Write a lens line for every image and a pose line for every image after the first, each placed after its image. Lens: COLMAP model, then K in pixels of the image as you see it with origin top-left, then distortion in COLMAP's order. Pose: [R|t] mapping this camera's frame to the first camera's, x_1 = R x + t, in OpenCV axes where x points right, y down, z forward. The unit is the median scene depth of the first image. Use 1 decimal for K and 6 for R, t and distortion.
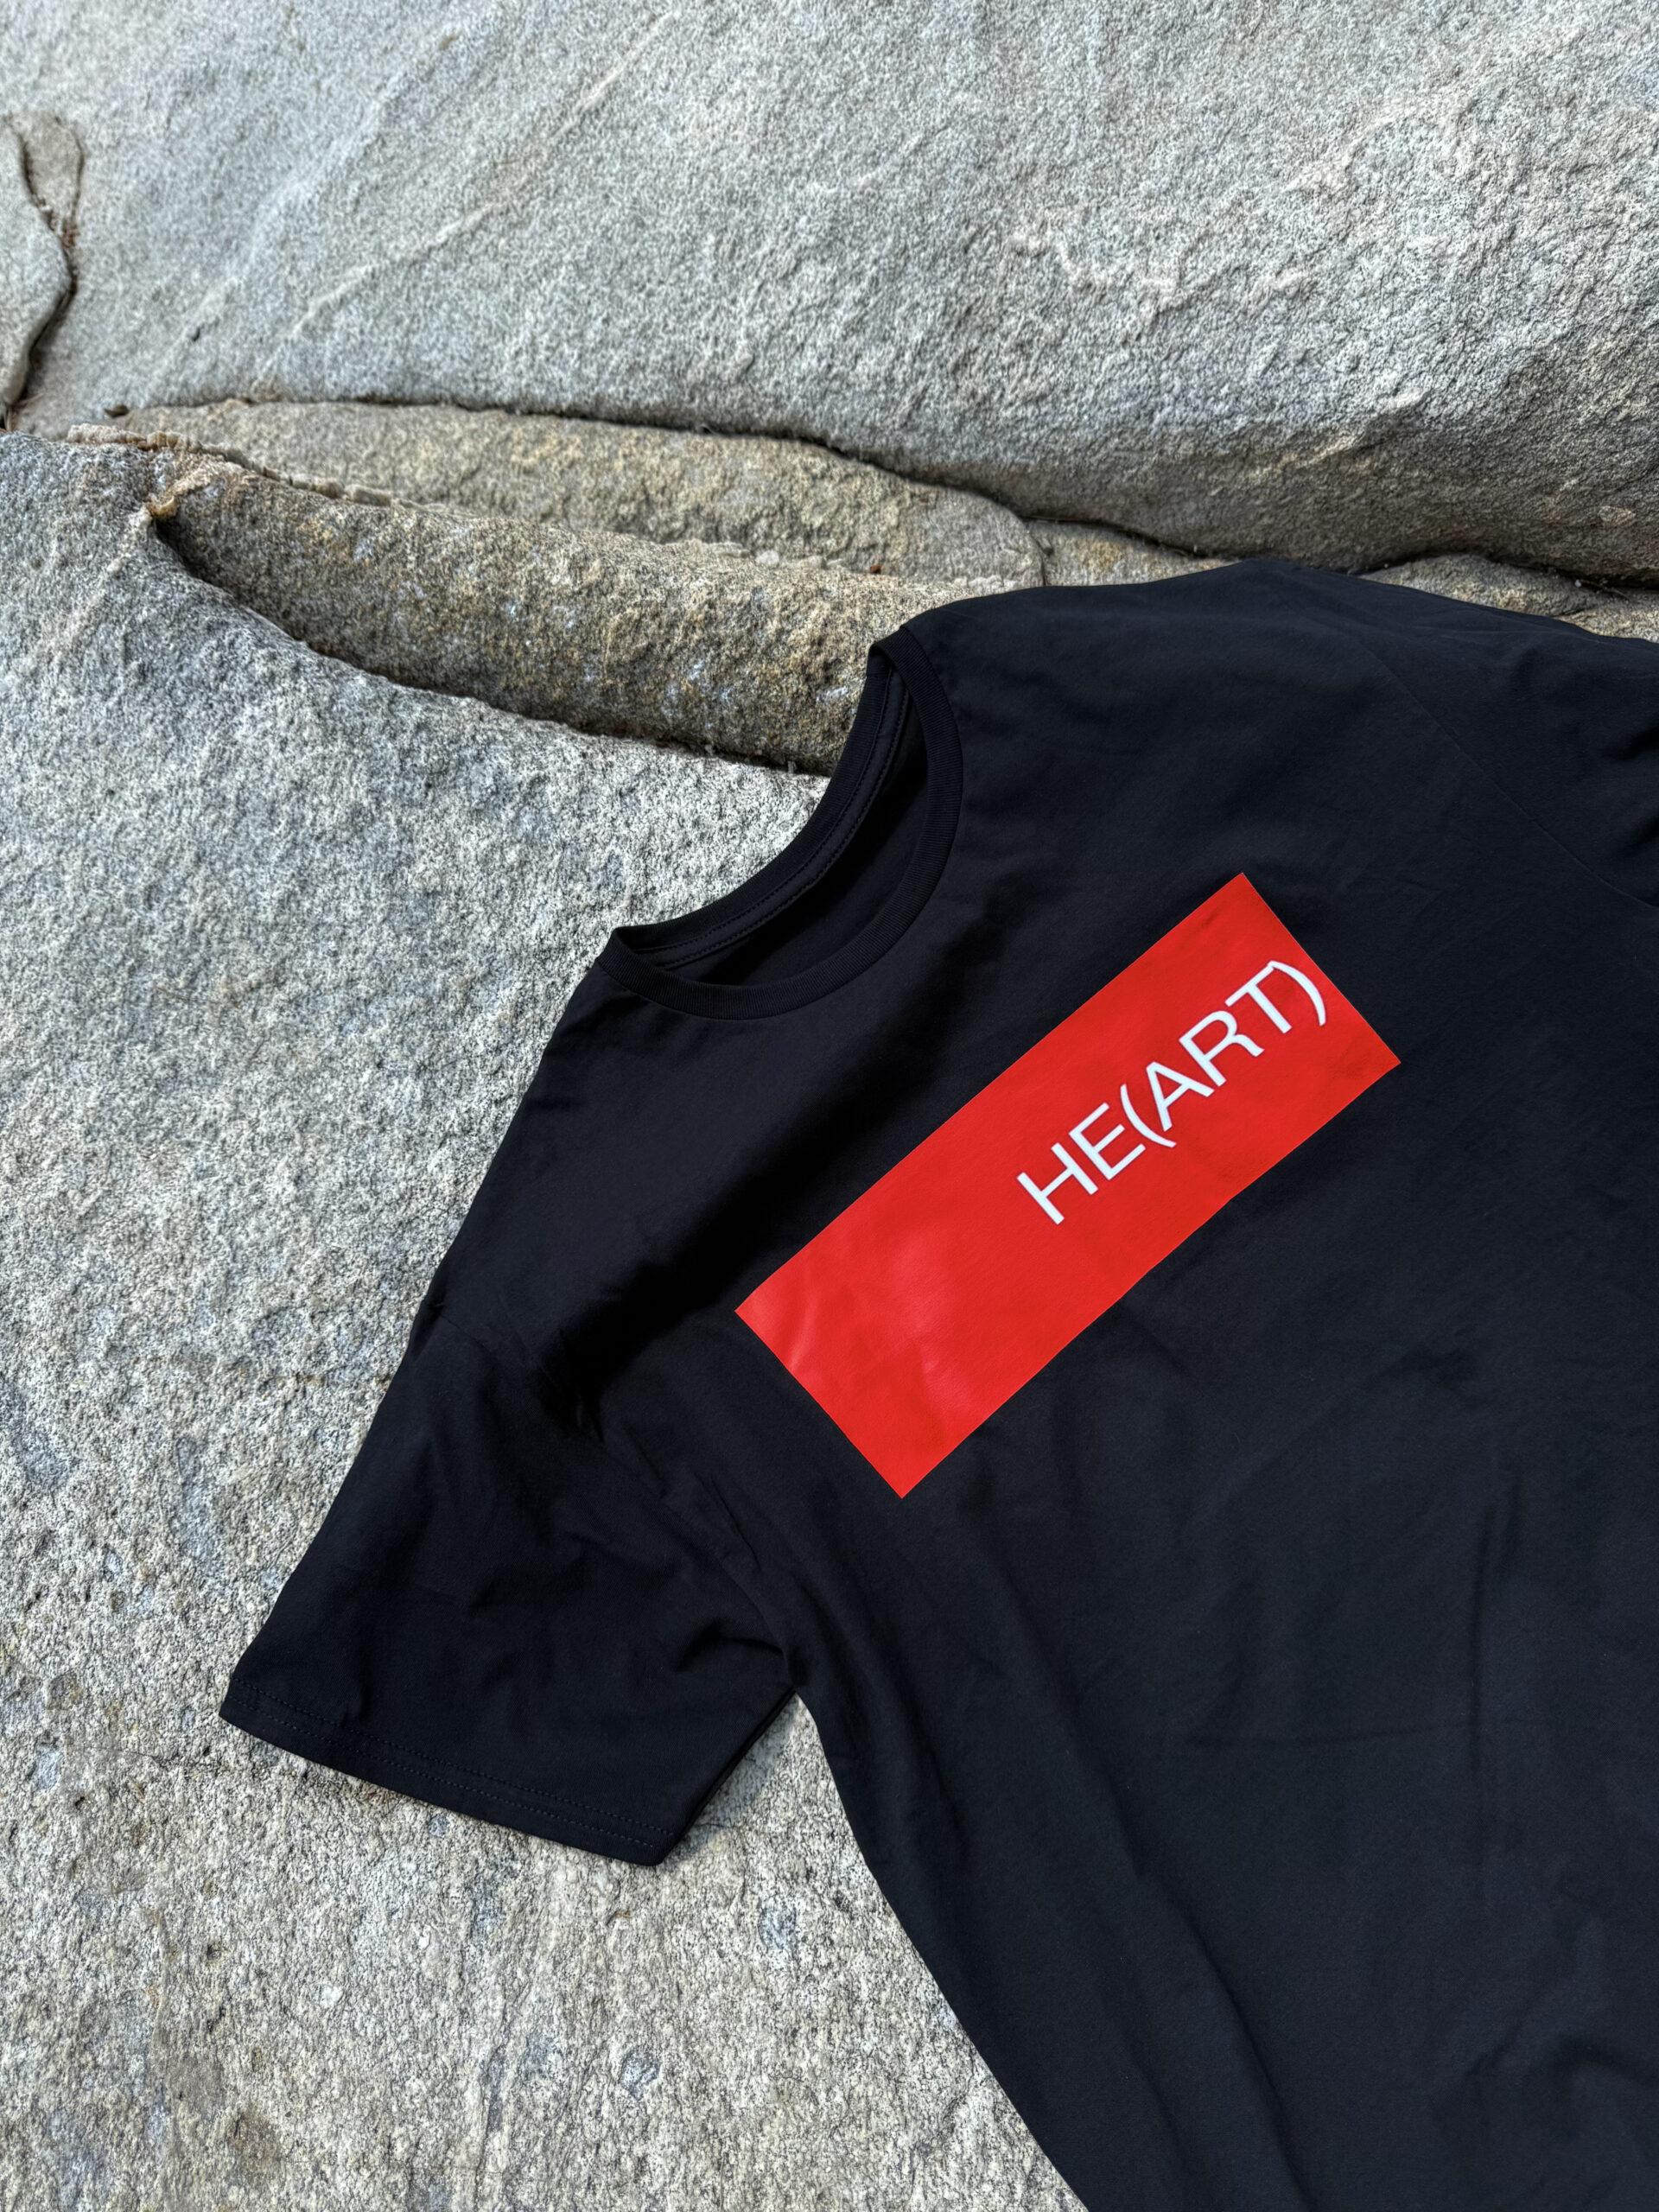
lens RADIAL K [[1736.9, 0, 953.6], [0, 1736.9, 1191.6], [0, 0, 1]] dist [0.033884, -0.079795]
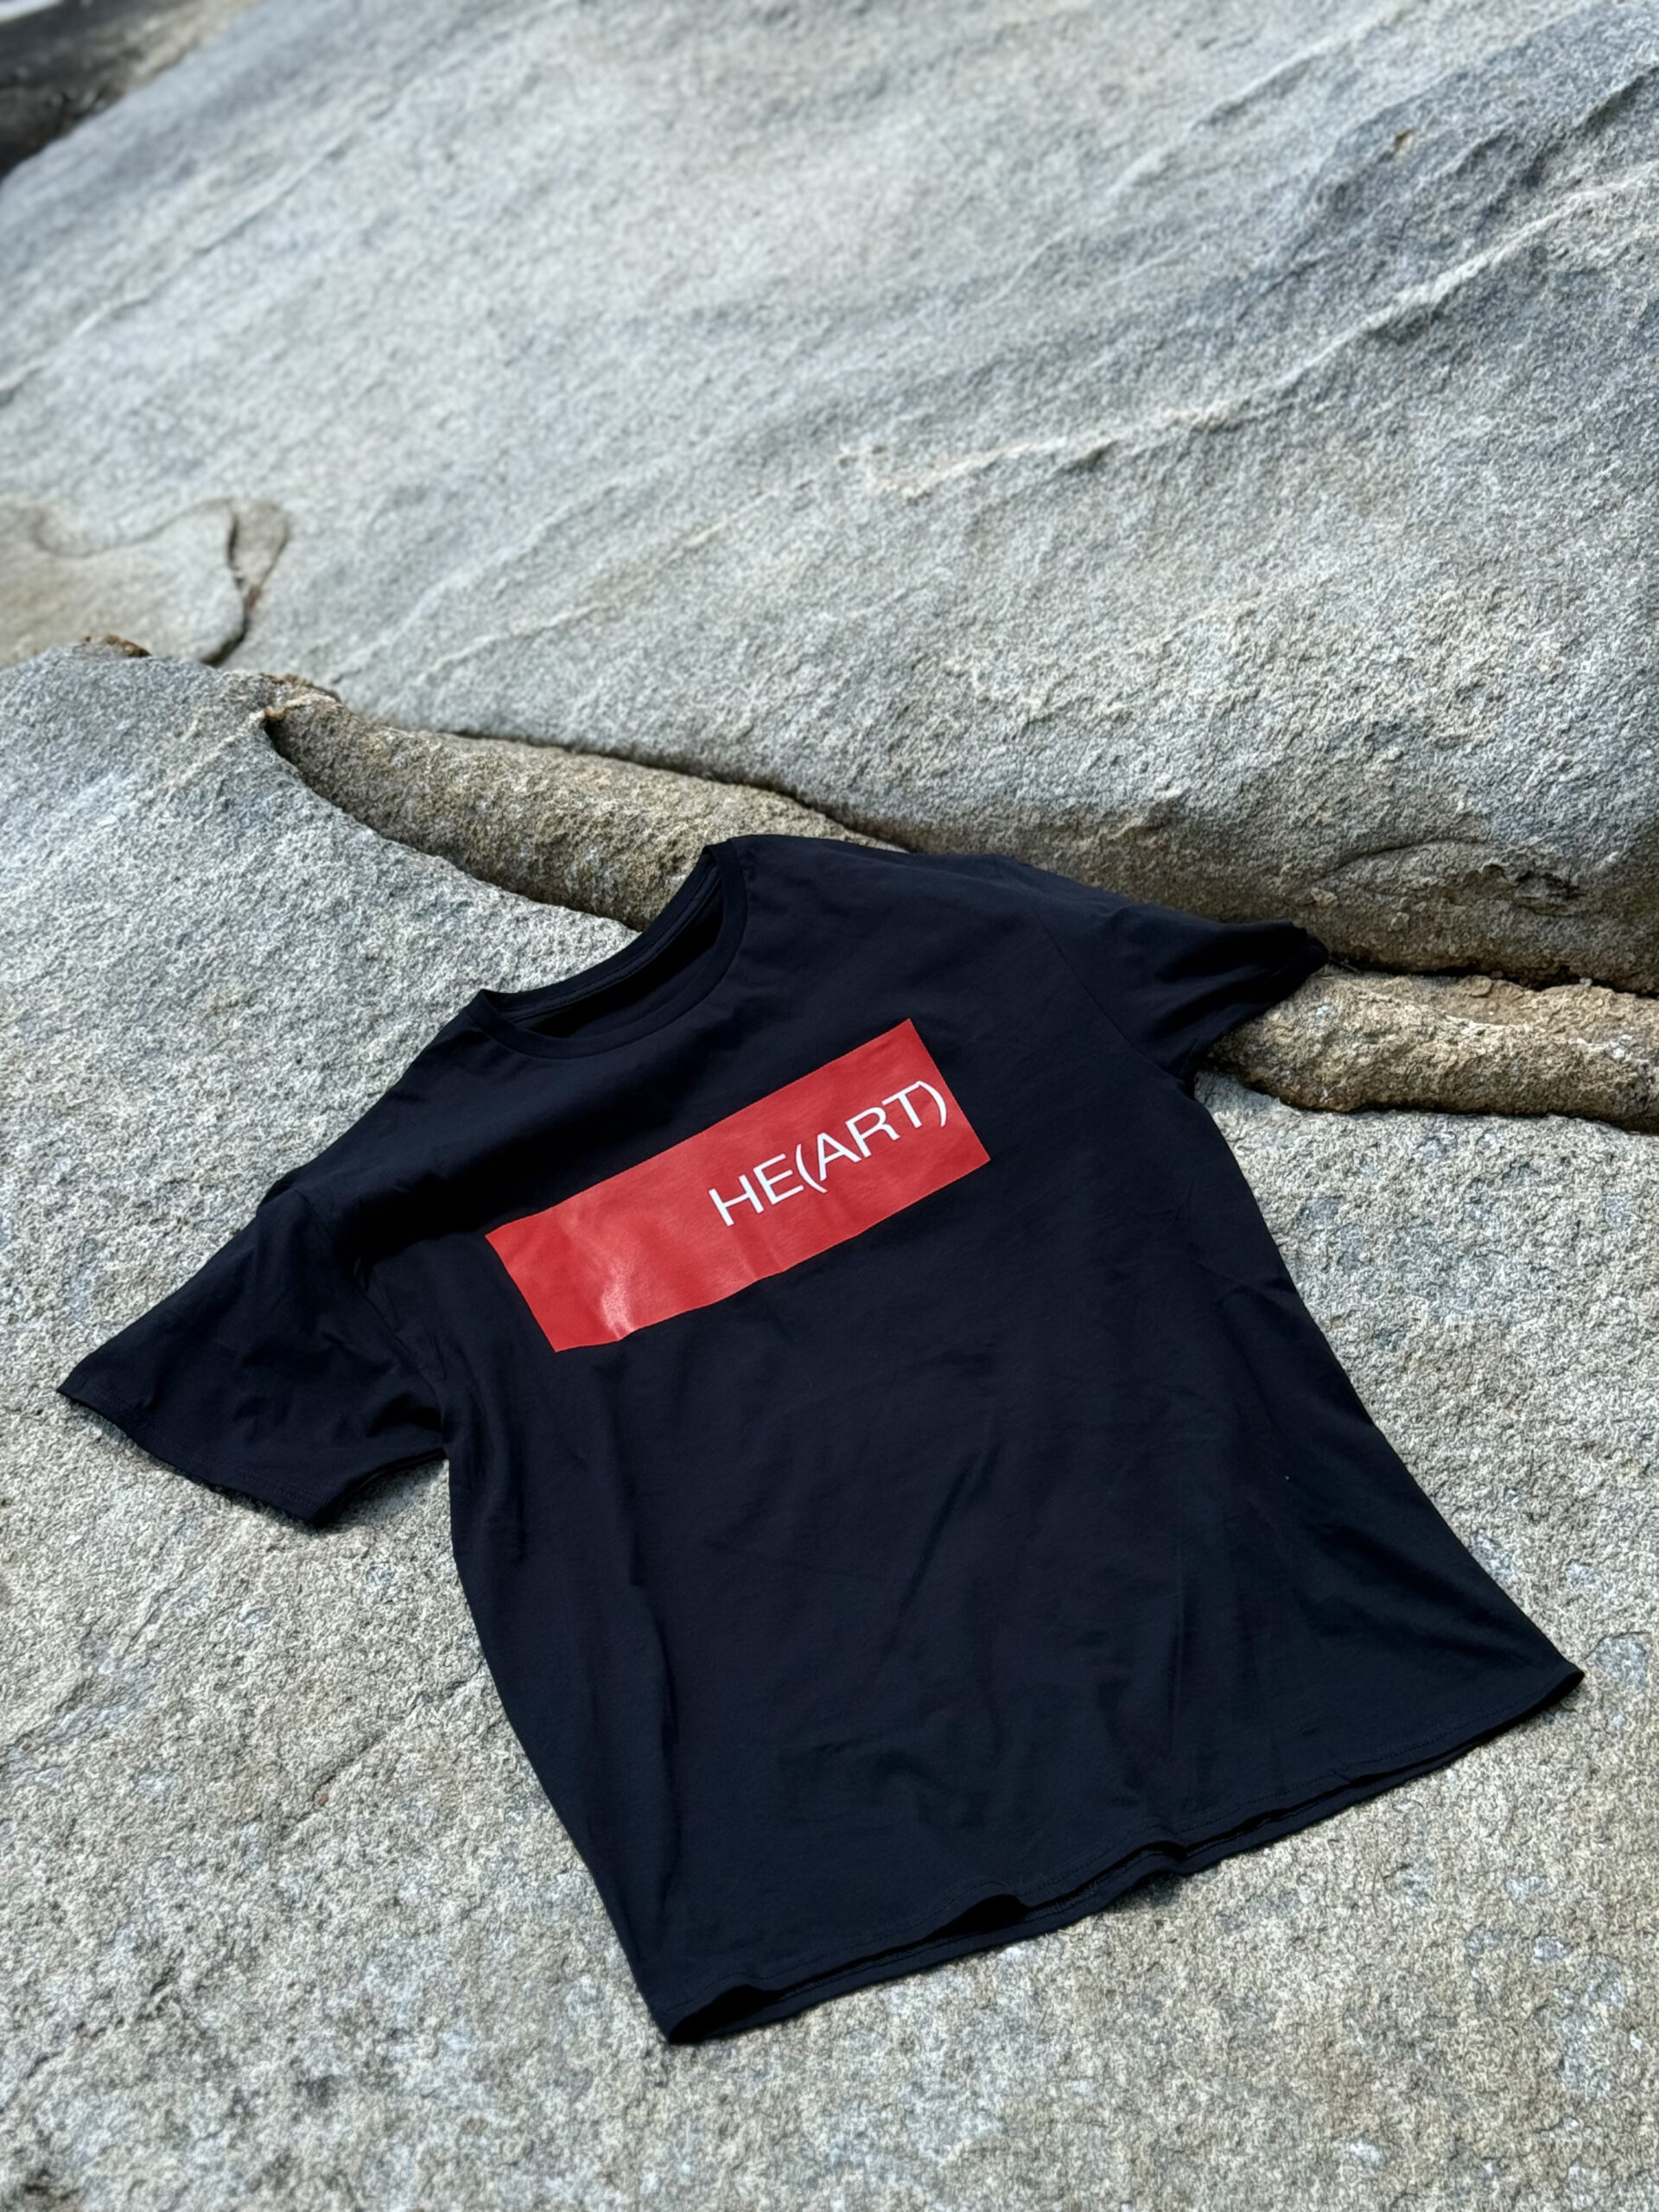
lens RADIAL K [[3098.5, 0, 1047.9], [0, 3098.5, 1104.8], [0, 0, 1]] dist [0.046700, 0.063605]
pose [[0.976095, 0.161116, -0.145875, 0.610910], [-0.207290, 0.891870, -0.401992, 0.815646], [0.065335, 0.422621, 0.903948, -1.172543]]
